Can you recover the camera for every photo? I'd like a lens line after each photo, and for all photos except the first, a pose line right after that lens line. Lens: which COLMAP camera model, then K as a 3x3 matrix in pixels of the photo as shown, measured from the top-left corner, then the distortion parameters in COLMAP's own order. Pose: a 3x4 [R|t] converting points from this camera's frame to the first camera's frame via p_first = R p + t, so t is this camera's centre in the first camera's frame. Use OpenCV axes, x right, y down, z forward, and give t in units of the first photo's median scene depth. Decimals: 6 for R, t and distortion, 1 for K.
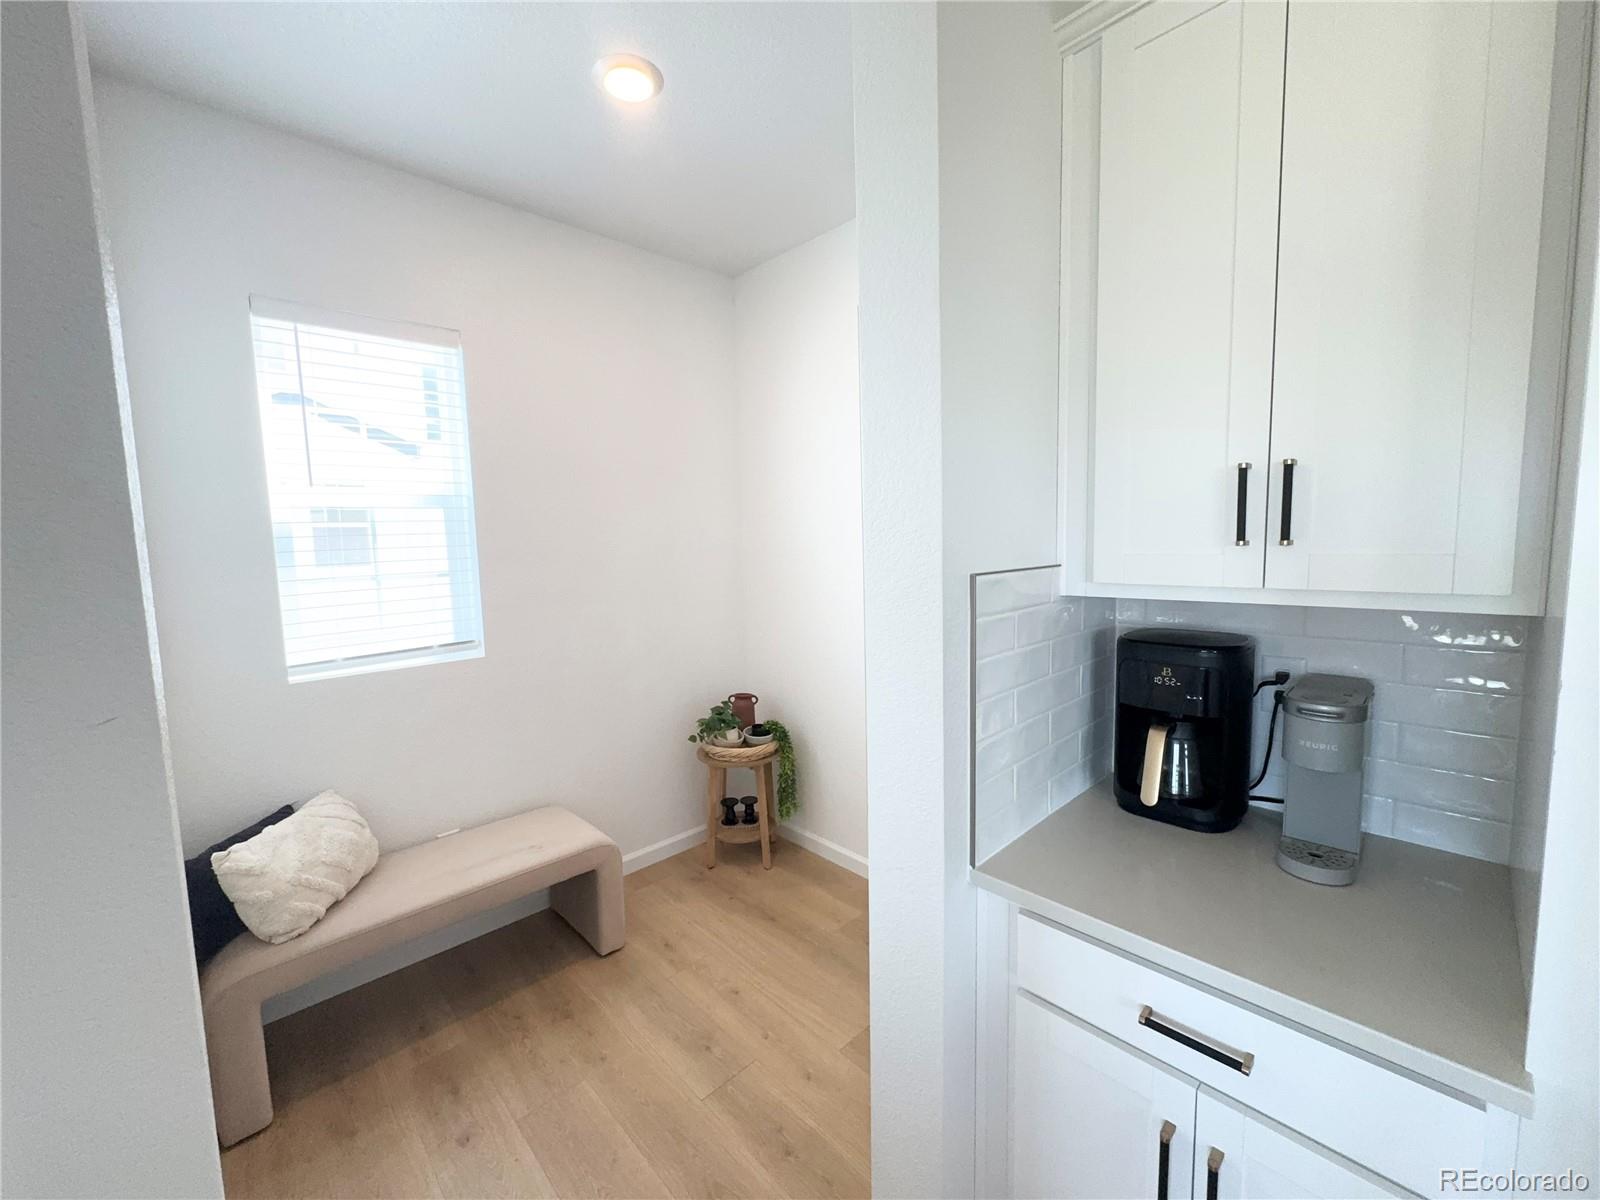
lens RADIAL K [[639.7, 0, 801.3], [0, 639.7, 600.7], [0, 0, 1]] dist [-0.003315, 0.000395]
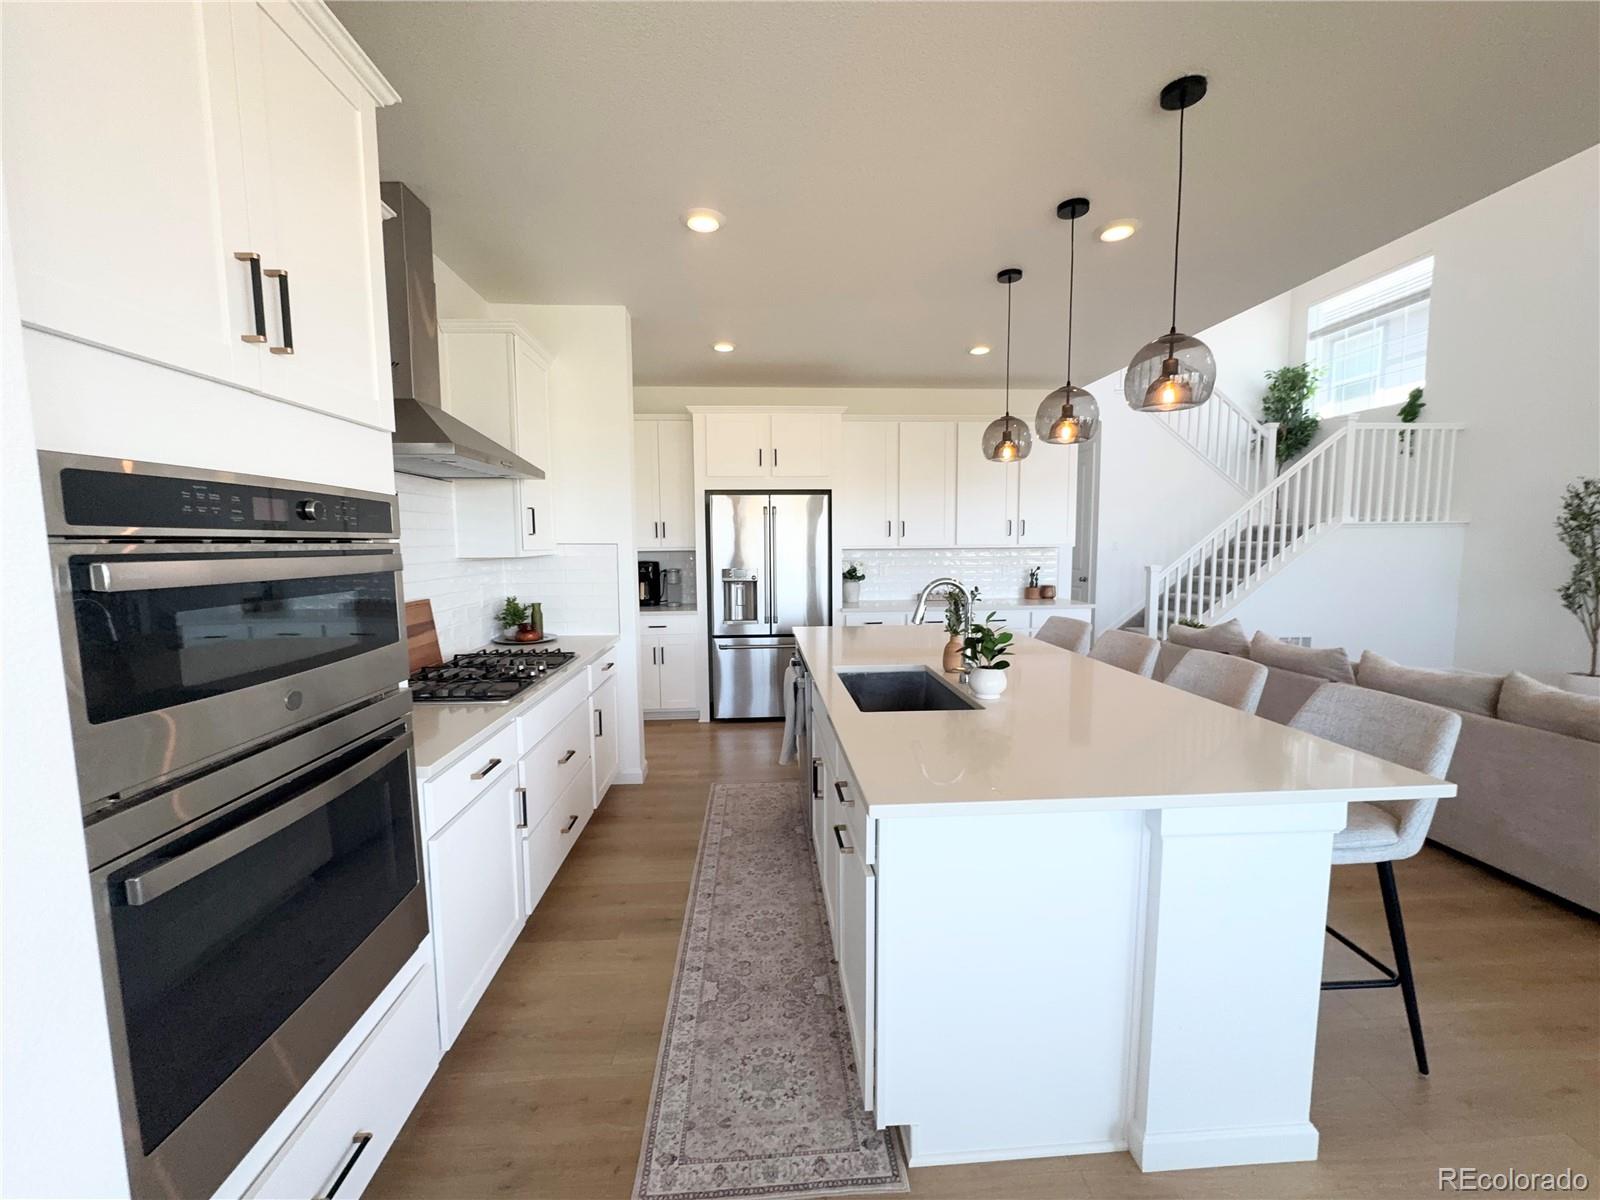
lens RADIAL K [[639.7, 0, 801.3], [0, 639.7, 600.7], [0, 0, 1]] dist [-0.003315, 0.000395]
pose [[0.638931, -0.070924, 0.765987, -1.391956], [0.064847, 0.997162, 0.038238, 0.158575], [-0.766526, 0.025241, 0.641718, -1.733927]]
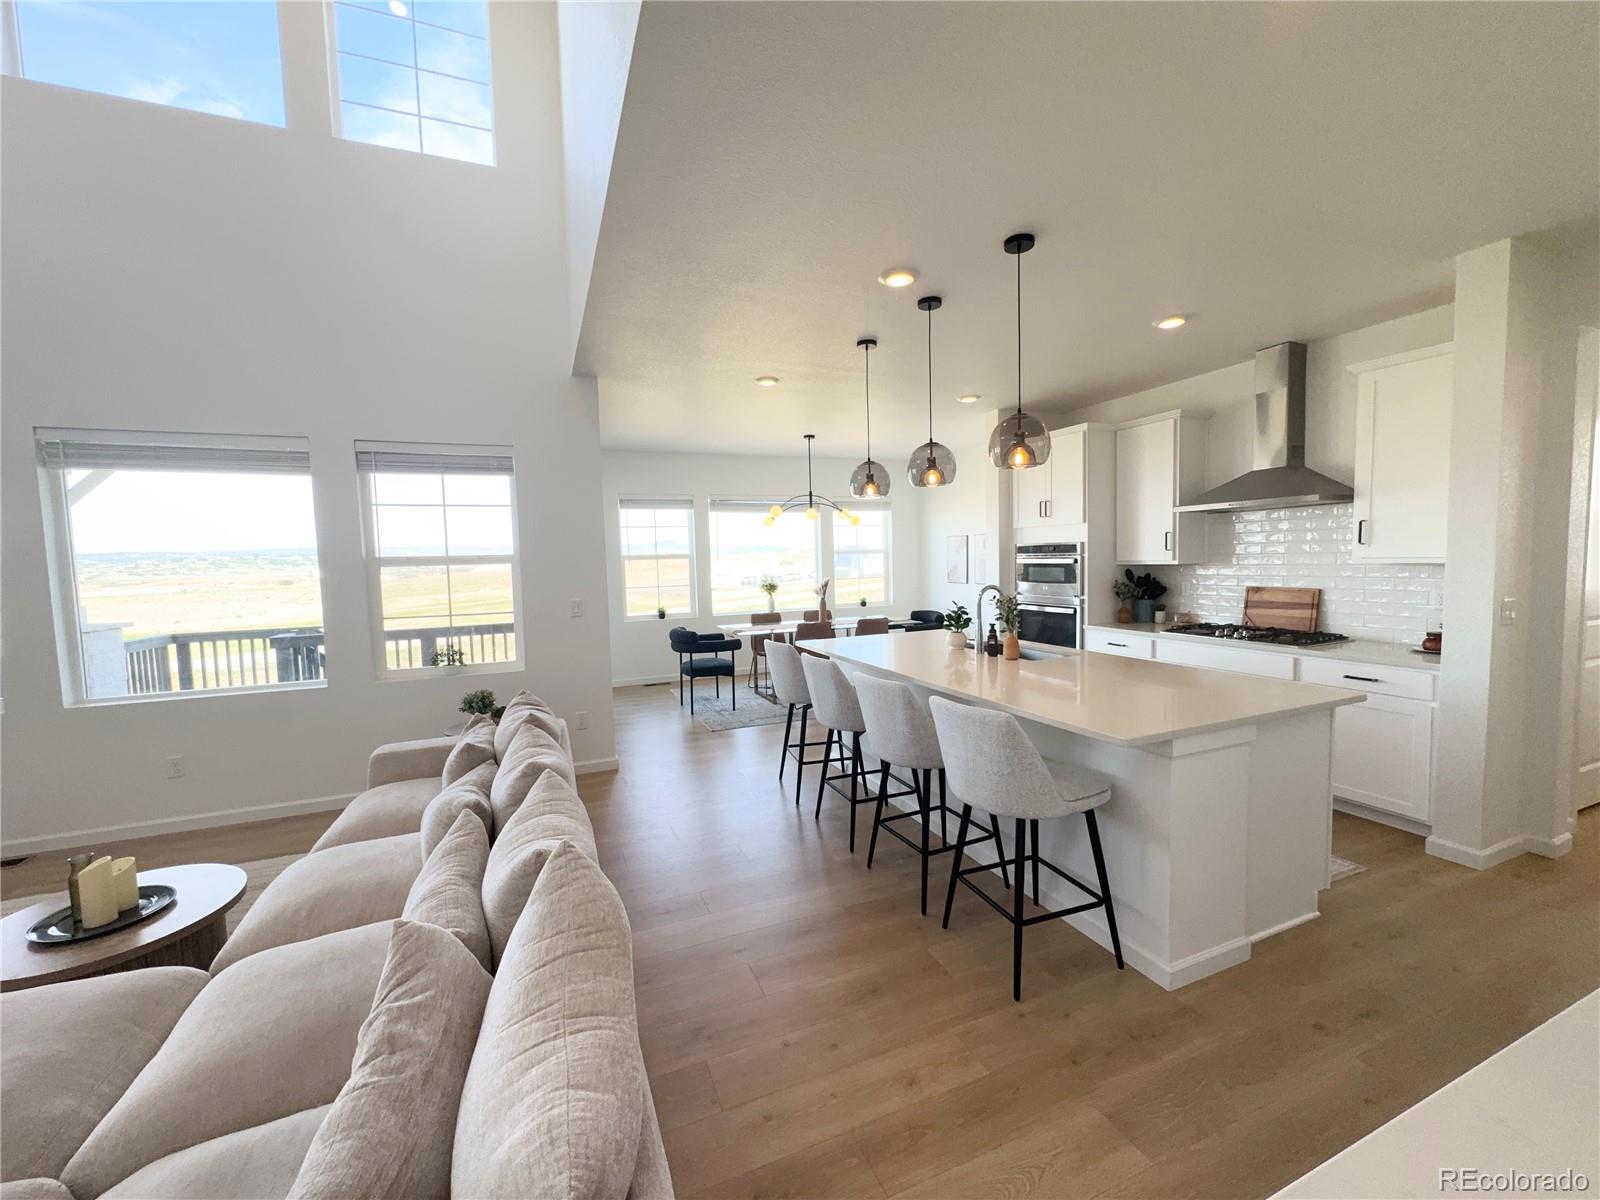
lens RADIAL K [[639.7, 0, 801.3], [0, 639.7, 600.7], [0, 0, 1]] dist [-0.003315, 0.000395]
pose [[-0.362608, 0.078431, -0.928636, 1.958272], [-0.050199, 0.993362, 0.103499, 0.051290], [0.930589, 0.084146, -0.356264, -0.946660]]
